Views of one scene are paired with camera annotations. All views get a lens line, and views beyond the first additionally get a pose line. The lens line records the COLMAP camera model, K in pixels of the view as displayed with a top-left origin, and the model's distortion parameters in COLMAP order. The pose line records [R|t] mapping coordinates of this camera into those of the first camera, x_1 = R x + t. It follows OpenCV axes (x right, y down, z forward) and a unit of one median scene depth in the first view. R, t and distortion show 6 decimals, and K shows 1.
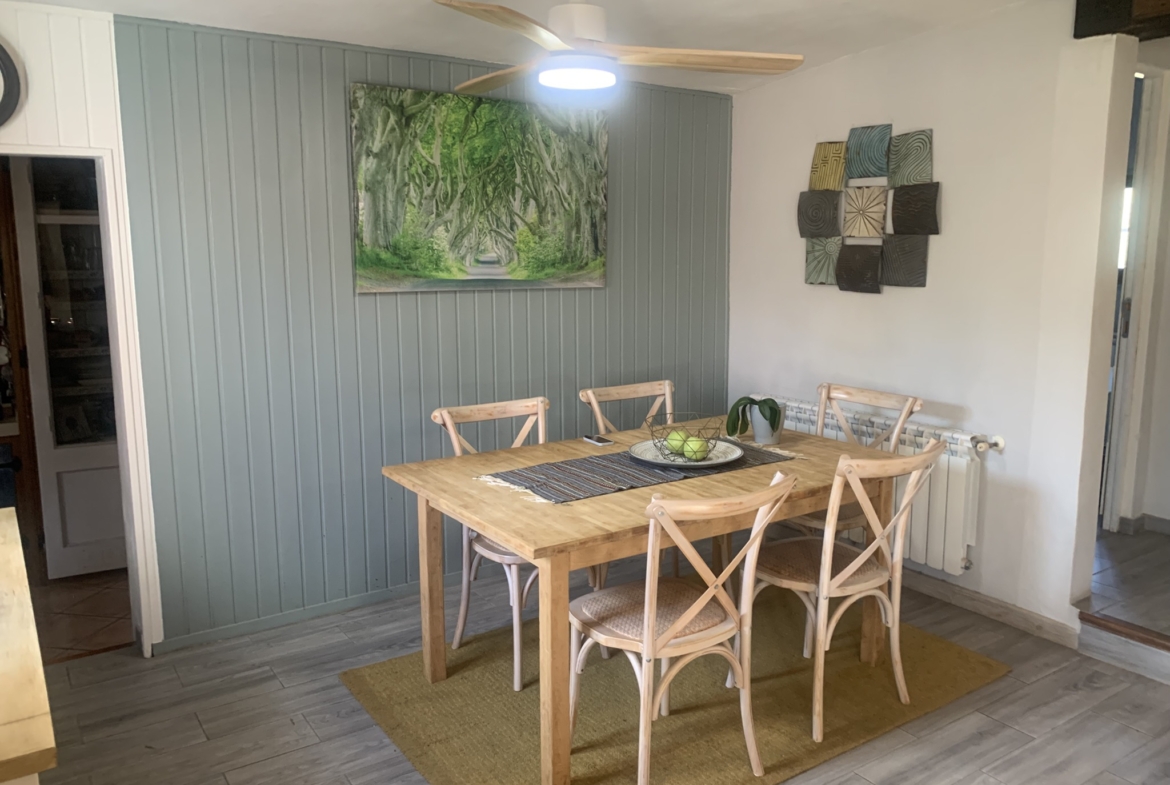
lens RADIAL K [[889.0, 0, 585.3], [0, 889.0, 391.2], [0, 0, 1]] dist [-0.002243, -0.000865]
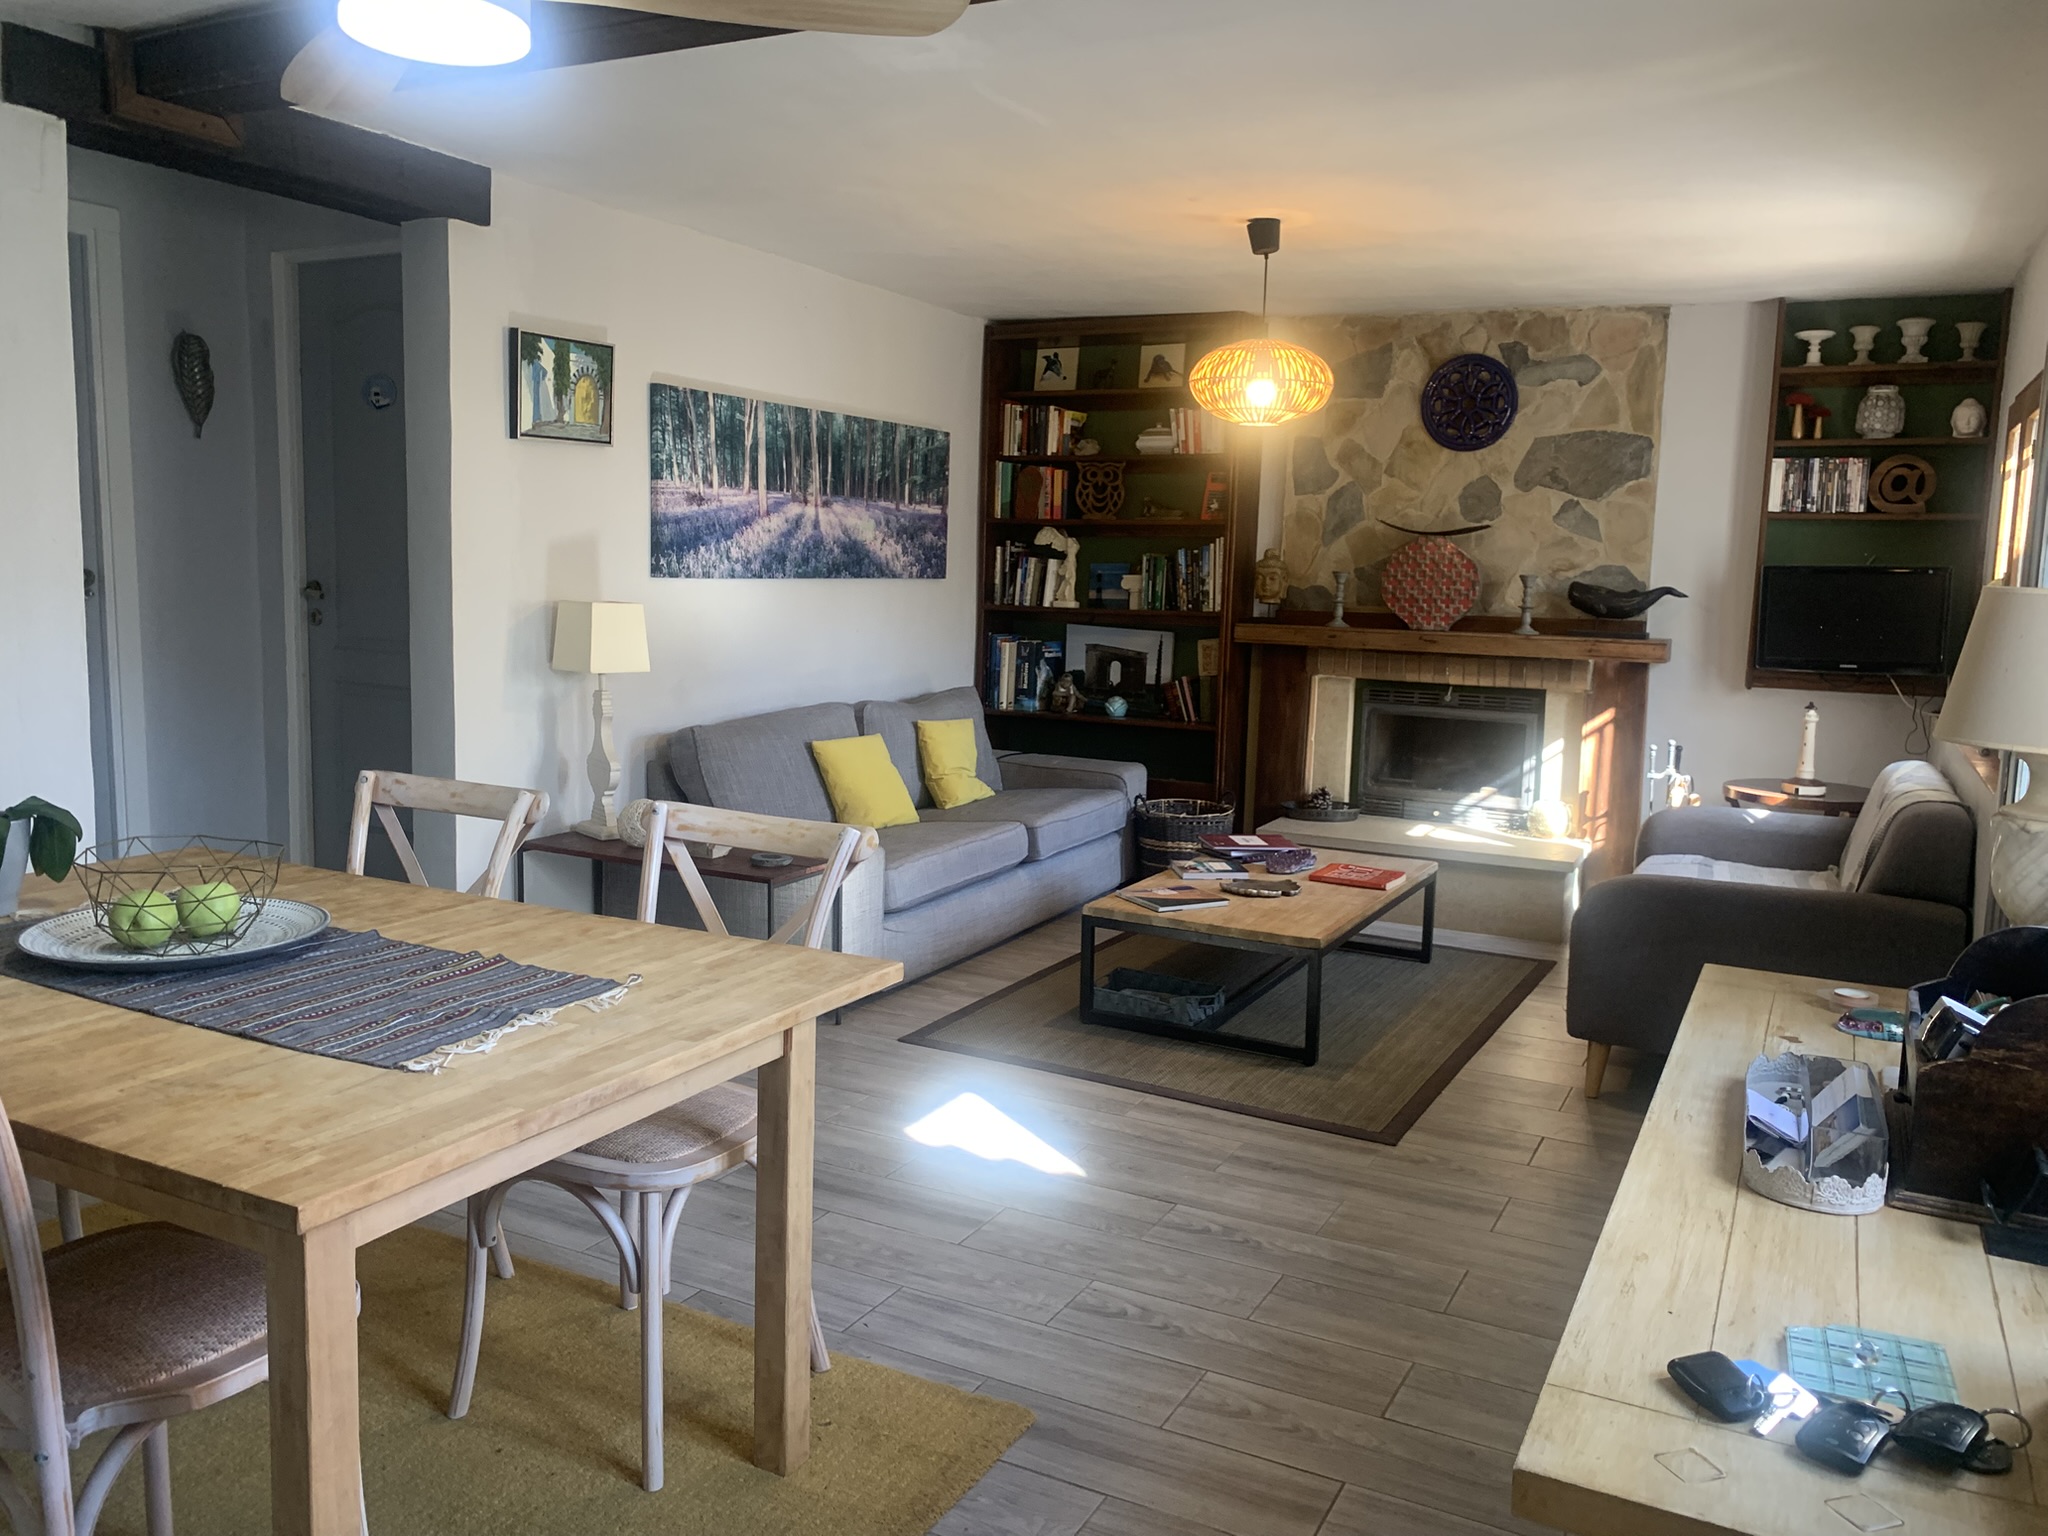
lens RADIAL K [[1556.2, 0, 1025.5], [0, 1556.2, 763.2], [0, 0, 1]] dist [0.004689, -0.002280]
pose [[-0.473318, -0.126126, 0.871815, -0.874491], [0.117909, 0.971720, 0.204593, -0.139356], [-0.872965, 0.199632, -0.445062, 1.198472]]
